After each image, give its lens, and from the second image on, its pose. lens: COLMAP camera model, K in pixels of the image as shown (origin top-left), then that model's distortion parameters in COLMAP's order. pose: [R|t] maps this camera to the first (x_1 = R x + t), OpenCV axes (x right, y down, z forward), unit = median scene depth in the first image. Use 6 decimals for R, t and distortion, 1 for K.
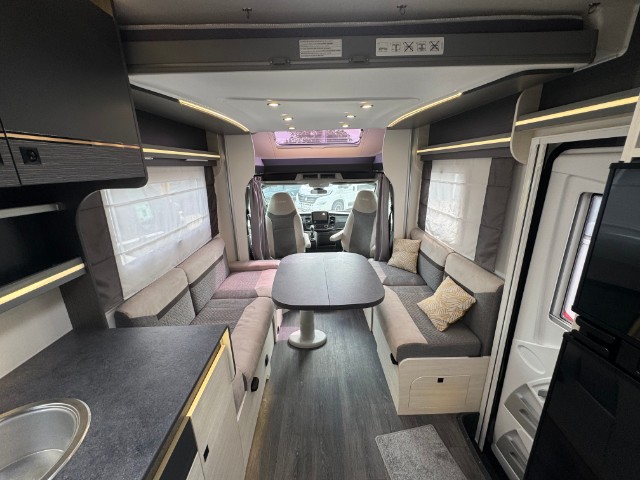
lens RADIAL K [[256.2, 0, 321.2], [0, 256.2, 241.0], [0, 0, 1]] dist [-0.005441, 0.000524]
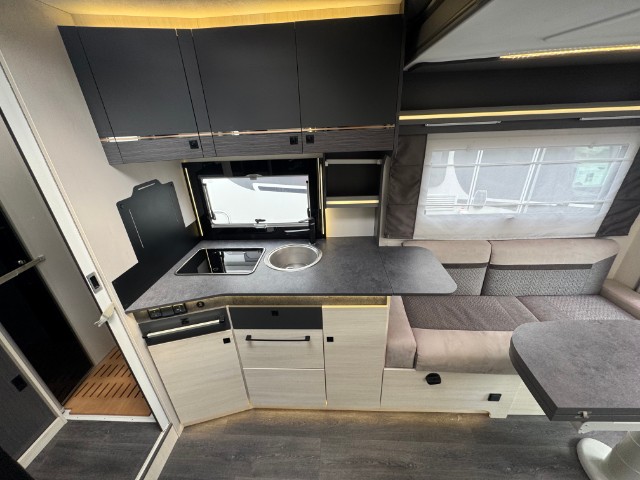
lens RADIAL K [[256.2, 0, 321.7], [0, 256.2, 239.3], [0, 0, 1]] dist [-0.005441, 0.000524]
pose [[-0.074202, 0.440896, -0.894486, 0.330414], [-0.240683, 0.862525, 0.445109, -0.177720], [0.967763, 0.248316, 0.042115, 0.365843]]
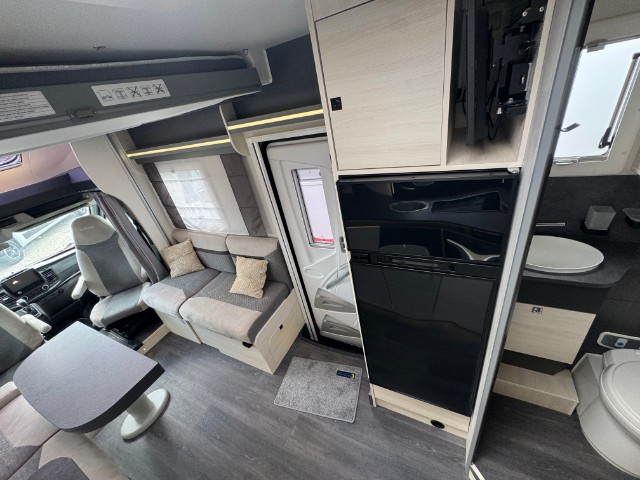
lens RADIAL K [[256.2, 0, 321.6], [0, 256.2, 239.4], [0, 0, 1]] dist [-0.005441, 0.000524]
pose [[0.457097, -0.507536, 0.730390, -0.151272], [0.418348, 0.847376, 0.327014, -0.159085], [-0.784887, 0.156081, 0.599660, -0.010583]]
